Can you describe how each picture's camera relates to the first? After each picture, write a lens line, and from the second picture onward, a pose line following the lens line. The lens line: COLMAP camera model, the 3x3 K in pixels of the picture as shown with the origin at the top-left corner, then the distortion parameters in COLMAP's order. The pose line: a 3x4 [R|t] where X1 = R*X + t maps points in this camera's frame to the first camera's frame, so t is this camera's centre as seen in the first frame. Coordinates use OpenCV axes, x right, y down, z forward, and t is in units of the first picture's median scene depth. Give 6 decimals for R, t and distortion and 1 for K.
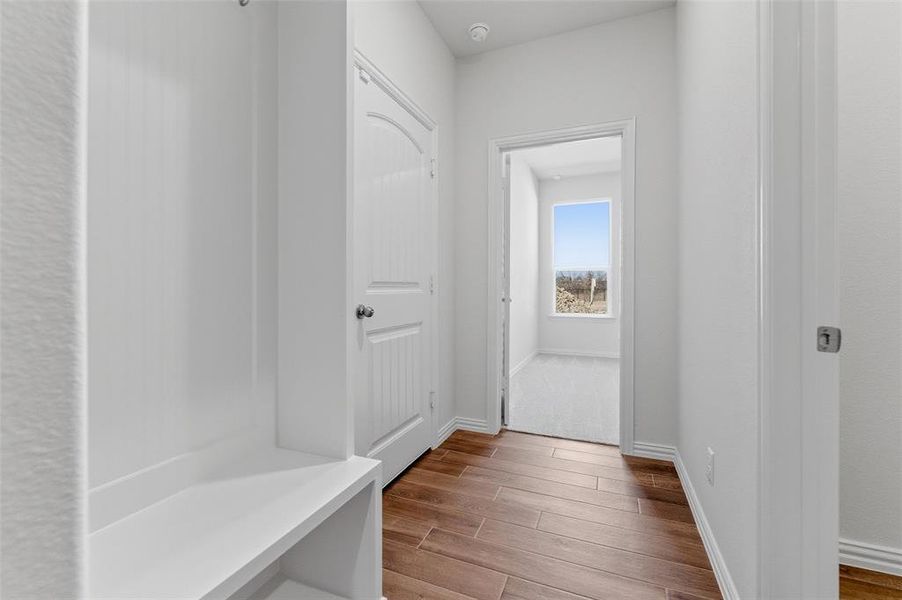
lens RADIAL K [[378.9, 0, 450.0], [0, 378.9, 294.9], [0, 0, 1]] dist [-0.007115, 0.001402]
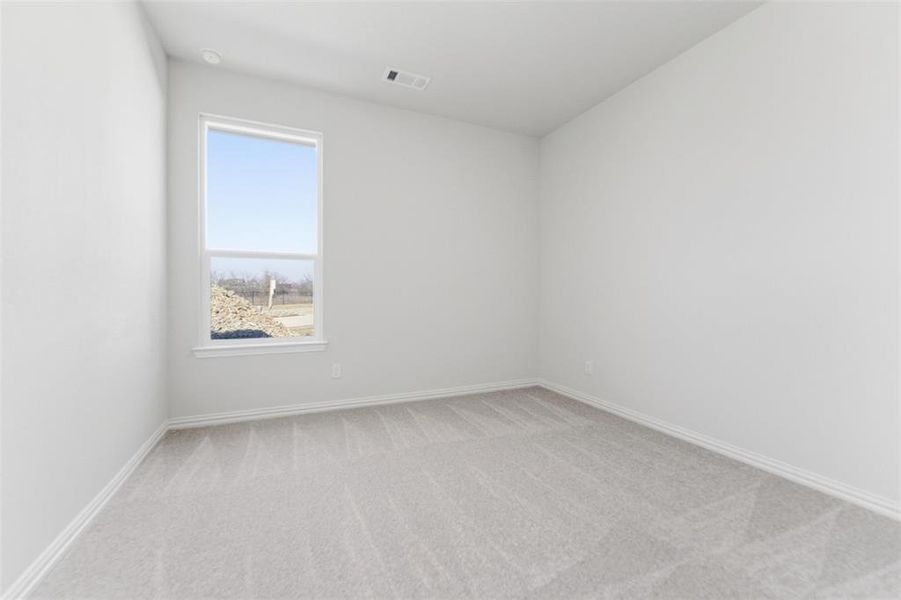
lens RADIAL K [[378.5, 0, 453.8], [0, 378.5, 294.5], [0, 0, 1]] dist [-0.007115, 0.001402]
pose [[0.685149, -0.000943, 0.728403, 0.074598], [0.008166, 0.999946, -0.006386, -0.003478], [-0.728358, 0.010323, 0.685120, 0.234051]]
